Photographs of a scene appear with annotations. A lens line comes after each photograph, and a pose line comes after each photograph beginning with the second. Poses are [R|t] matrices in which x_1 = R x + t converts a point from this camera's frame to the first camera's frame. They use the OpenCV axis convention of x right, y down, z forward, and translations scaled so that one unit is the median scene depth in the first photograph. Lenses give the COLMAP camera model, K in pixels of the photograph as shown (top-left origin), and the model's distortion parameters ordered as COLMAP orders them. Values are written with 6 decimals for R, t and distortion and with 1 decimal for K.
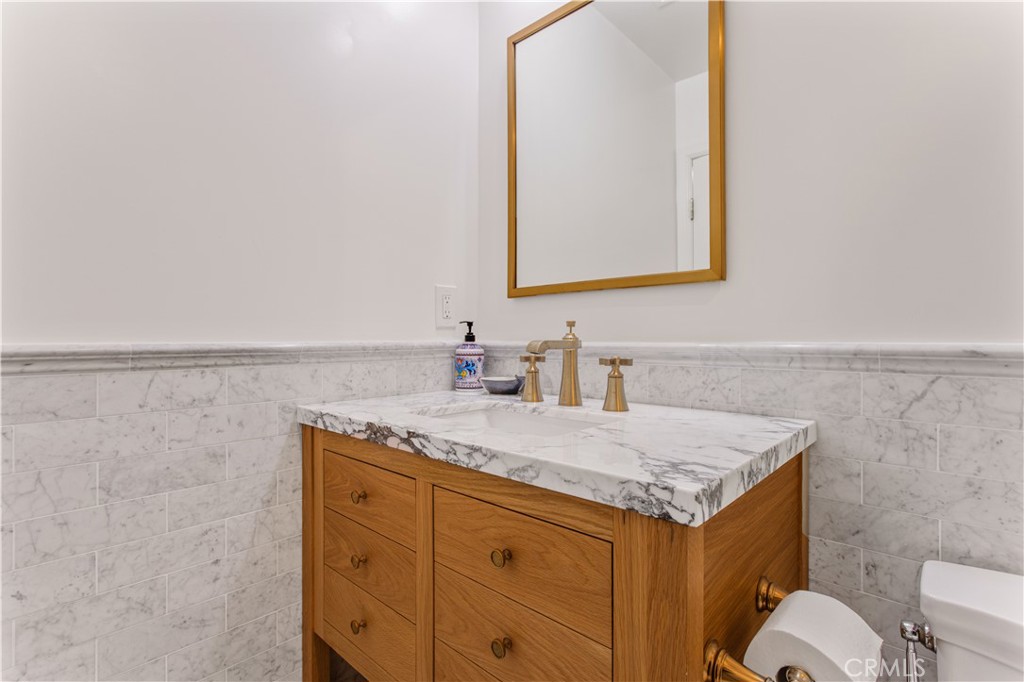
lens RADIAL K [[479.2, 0, 509.6], [0, 479.2, 337.9], [0, 0, 1]] dist [-0.002628, 0.001701]
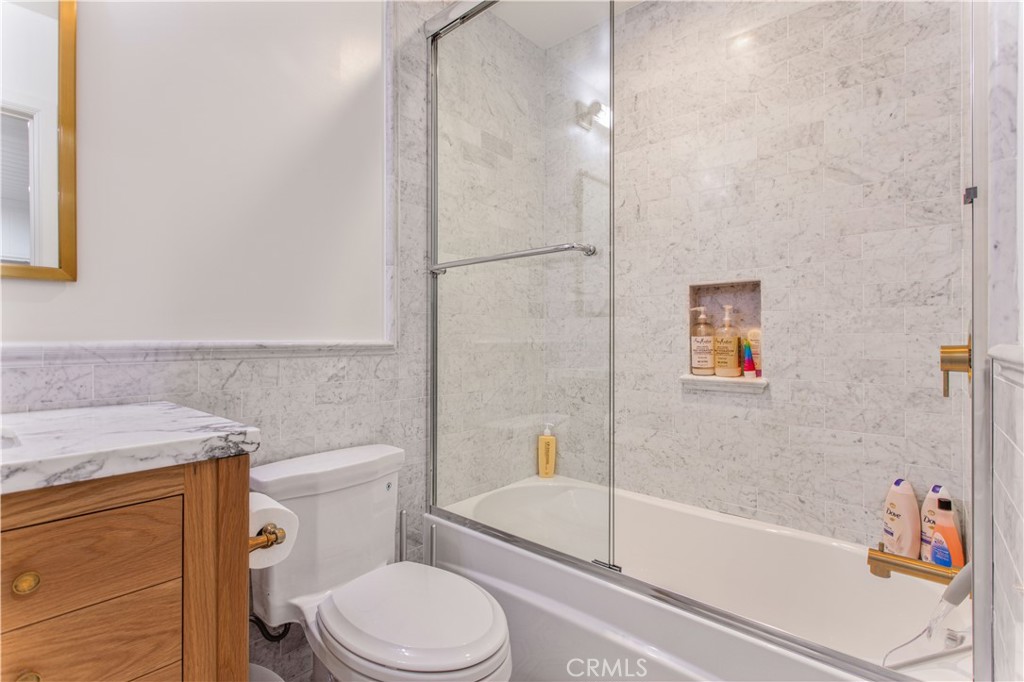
lens RADIAL K [[479.2, 0, 511.7], [0, 479.2, 339.9], [0, 0, 1]] dist [-0.002628, 0.001701]
pose [[-0.020269, -0.001295, 0.999794, -0.734812], [-0.001571, 0.999998, 0.001264, 0.004081], [-0.999793, -0.001545, -0.020271, 0.089244]]
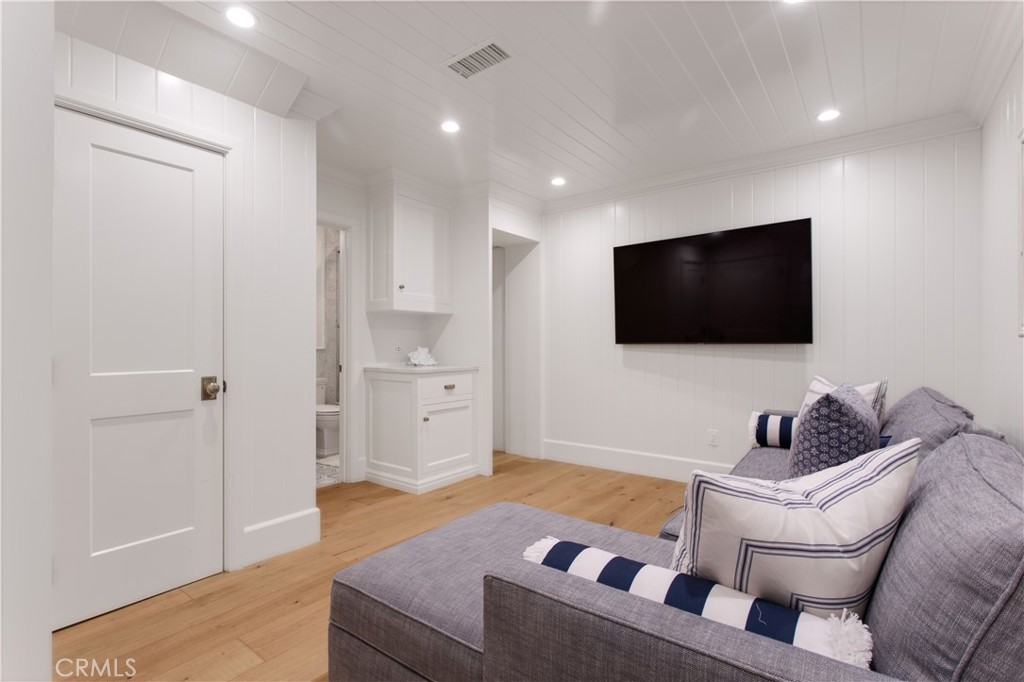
lens RADIAL K [[479.2, 0, 510.2], [0, 479.2, 342.8], [0, 0, 1]] dist [-0.002628, 0.001701]
pose [[-0.098943, 0.001170, 0.995092, -5.430854], [-0.000961, 0.999999, -0.001272, -0.049118], [-0.995093, -0.001082, -0.098941, -1.306500]]
